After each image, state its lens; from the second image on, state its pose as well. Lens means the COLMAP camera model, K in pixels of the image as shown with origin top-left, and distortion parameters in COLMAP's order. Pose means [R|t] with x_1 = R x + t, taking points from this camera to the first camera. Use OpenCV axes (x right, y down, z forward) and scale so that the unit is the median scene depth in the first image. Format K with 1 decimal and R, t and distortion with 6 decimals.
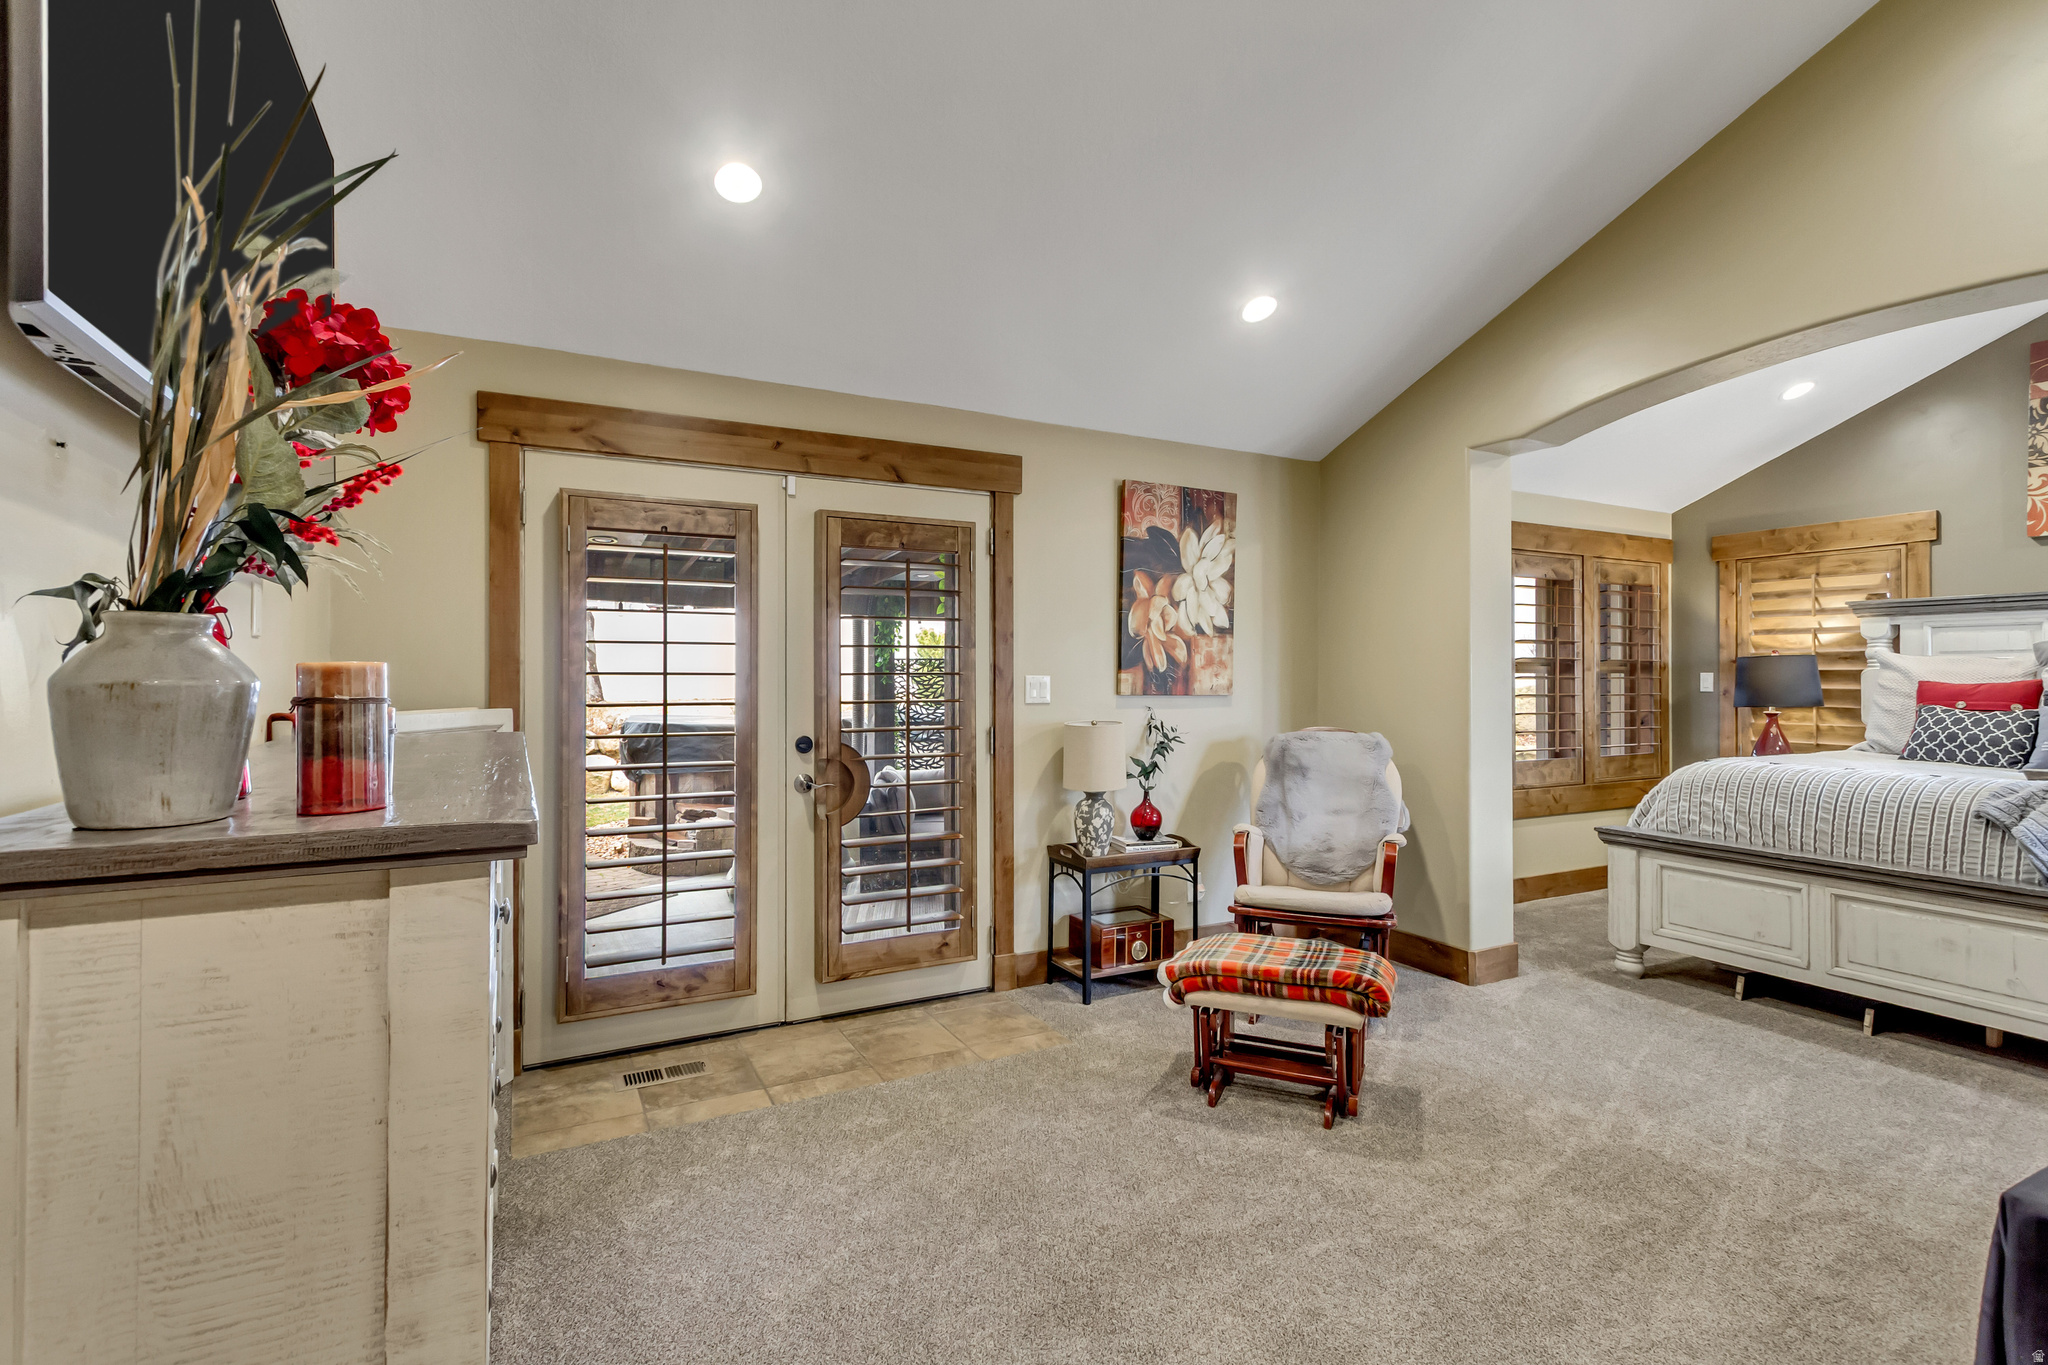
lens RADIAL K [[962.8, 0, 1029.2], [0, 962.8, 674.8], [0, 0, 1]] dist [0.006273, -0.001321]
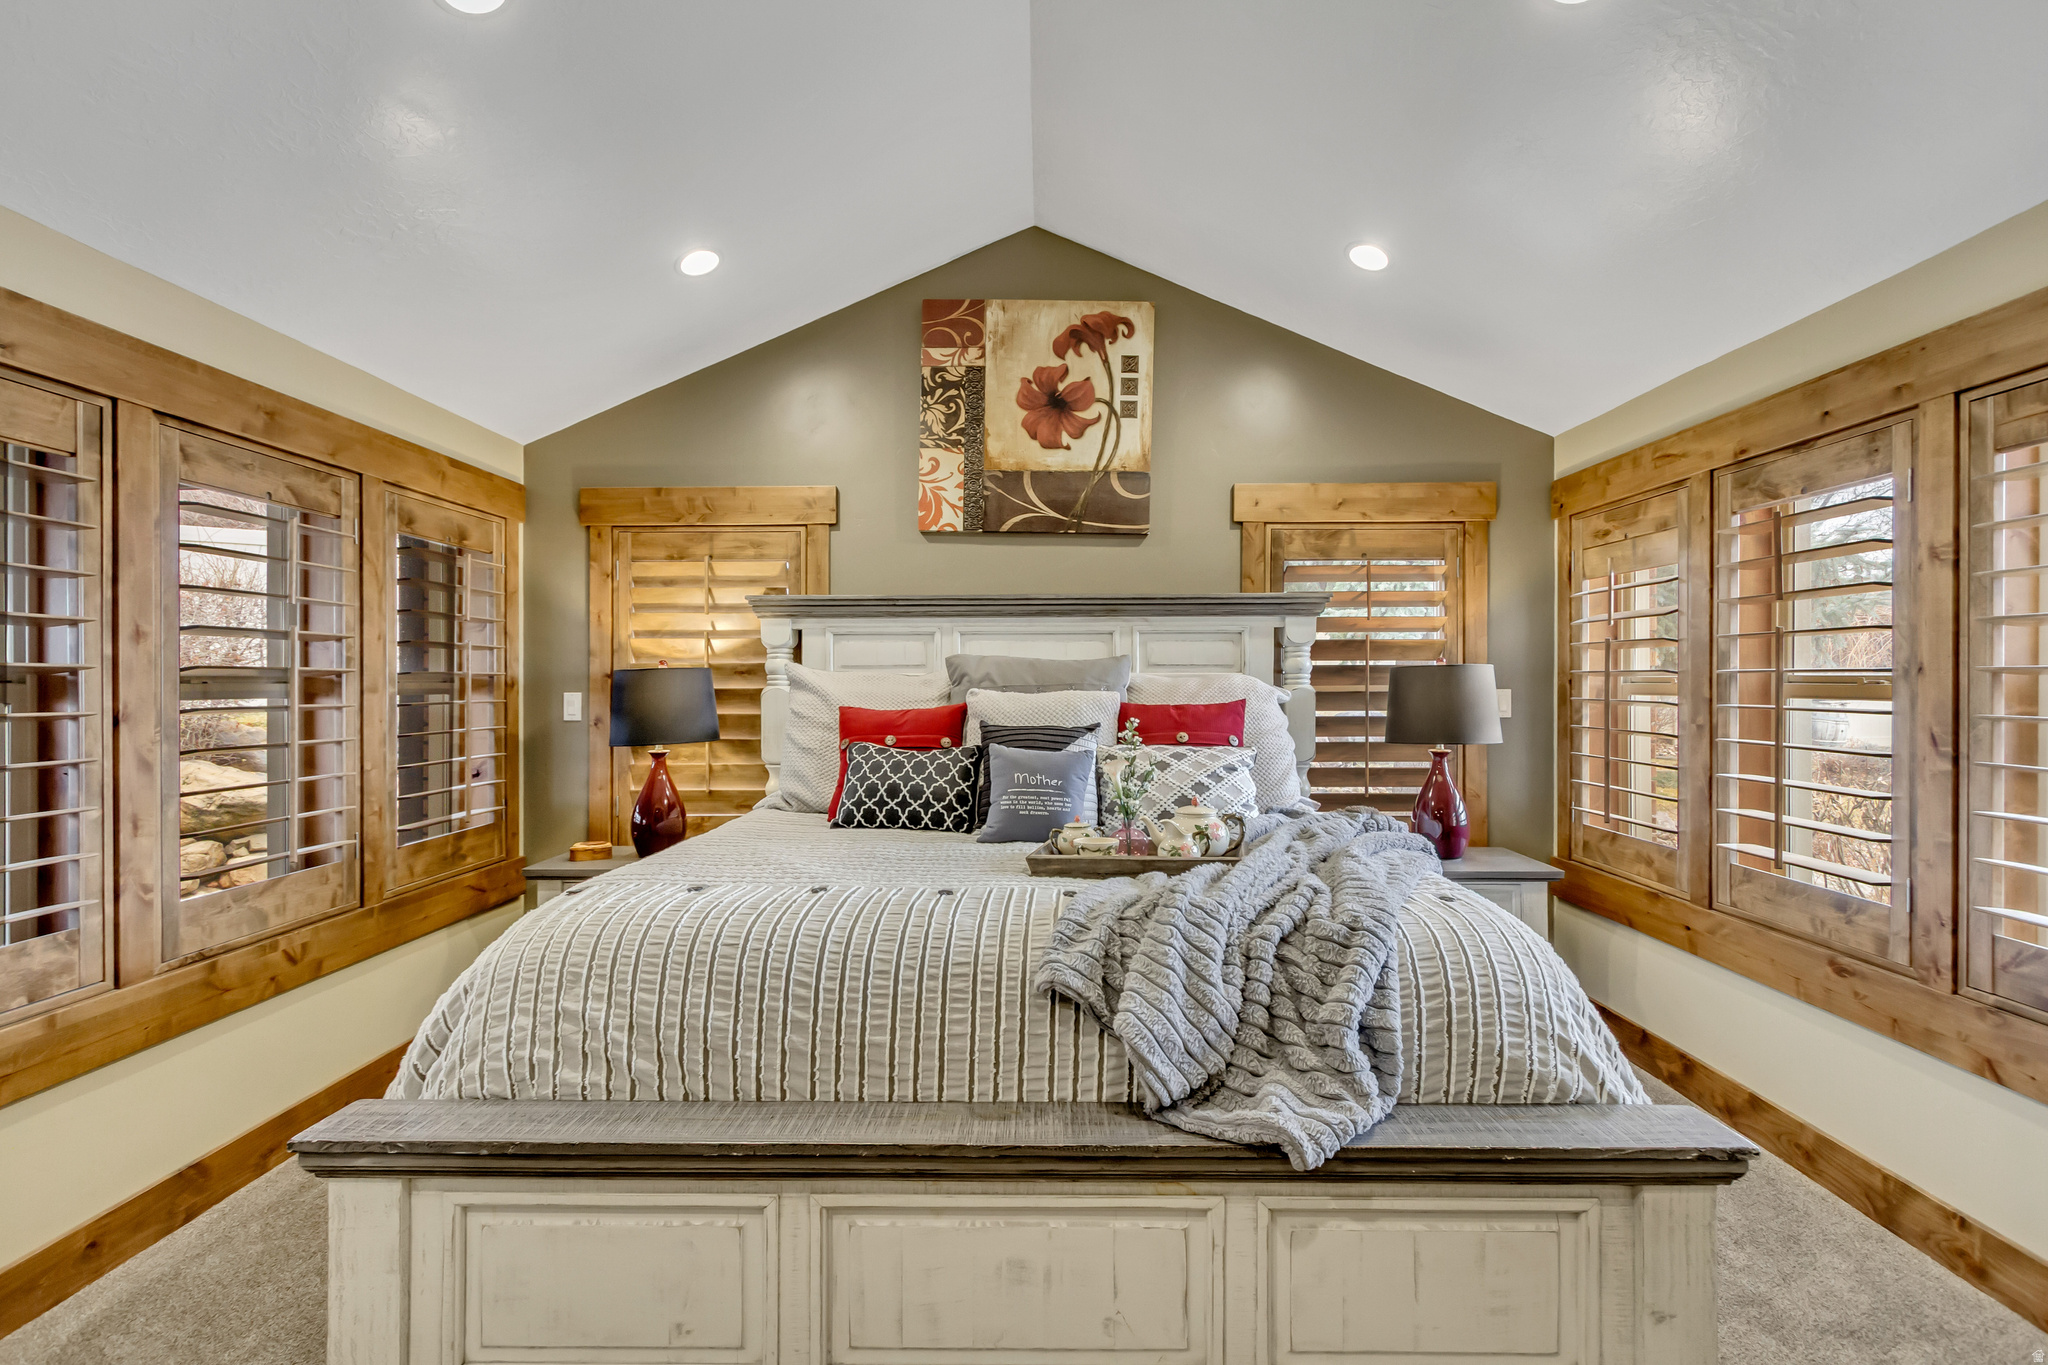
lens RADIAL K [[962.8, 0, 1029.2], [0, 962.8, 674.8], [0, 0, 1]] dist [0.006273, -0.001321]
pose [[0.494653, 0.005412, 0.869074, 0.322172], [0.001161, 0.999976, -0.006888, -0.010583], [-0.869090, 0.004416, 0.494634, 0.457975]]
